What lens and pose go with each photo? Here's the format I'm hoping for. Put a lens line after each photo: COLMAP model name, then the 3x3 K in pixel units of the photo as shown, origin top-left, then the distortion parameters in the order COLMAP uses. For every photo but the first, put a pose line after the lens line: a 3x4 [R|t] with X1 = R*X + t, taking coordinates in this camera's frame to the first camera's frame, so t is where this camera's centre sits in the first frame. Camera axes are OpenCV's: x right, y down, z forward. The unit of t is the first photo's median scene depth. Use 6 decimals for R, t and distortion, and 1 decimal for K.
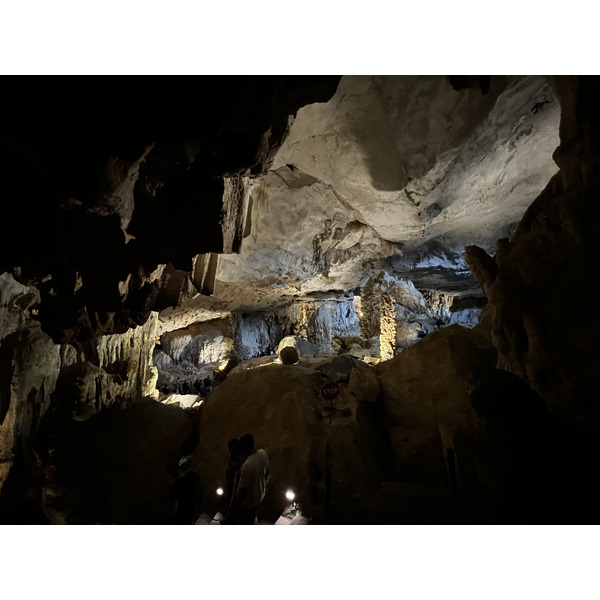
lens RADIAL K [[238.6, 0, 299.0], [0, 238.6, 299.3], [0, 0, 1]] dist [-0.002047, -0.000382]
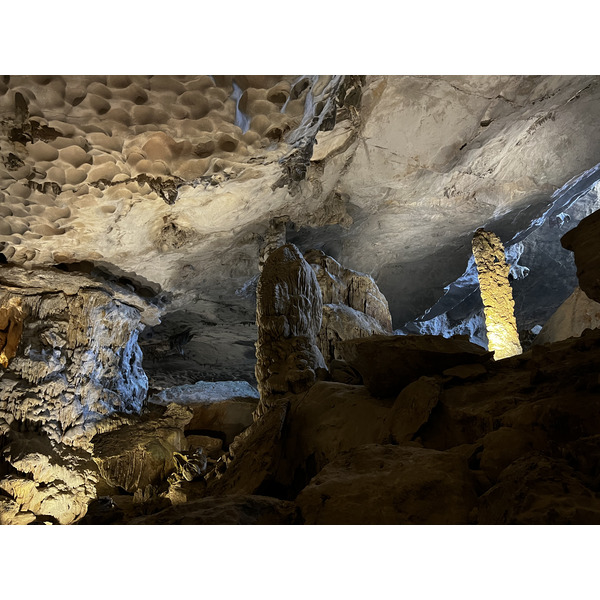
lens RADIAL K [[448.7, 0, 299.7], [0, 448.7, 298.9], [0, 0, 1]] dist [0.050294, -0.055744]
pose [[0.502530, 0.319040, 0.803540, -0.281173], [-0.016723, 0.932835, -0.359917, 0.240041], [-0.864398, 0.167431, 0.474113, 0.486762]]
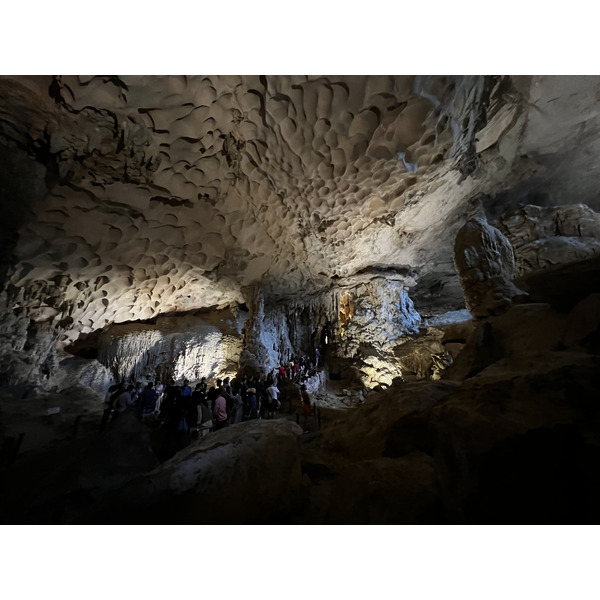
lens RADIAL K [[238.6, 0, 297.5], [0, 238.6, 297.5], [0, 0, 1]] dist [-0.002047, -0.000382]
pose [[0.984194, 0.042483, 0.171921, -0.259249], [0.002478, 0.967402, -0.253235, 0.232315], [-0.177075, 0.249658, 0.952006, 0.432542]]
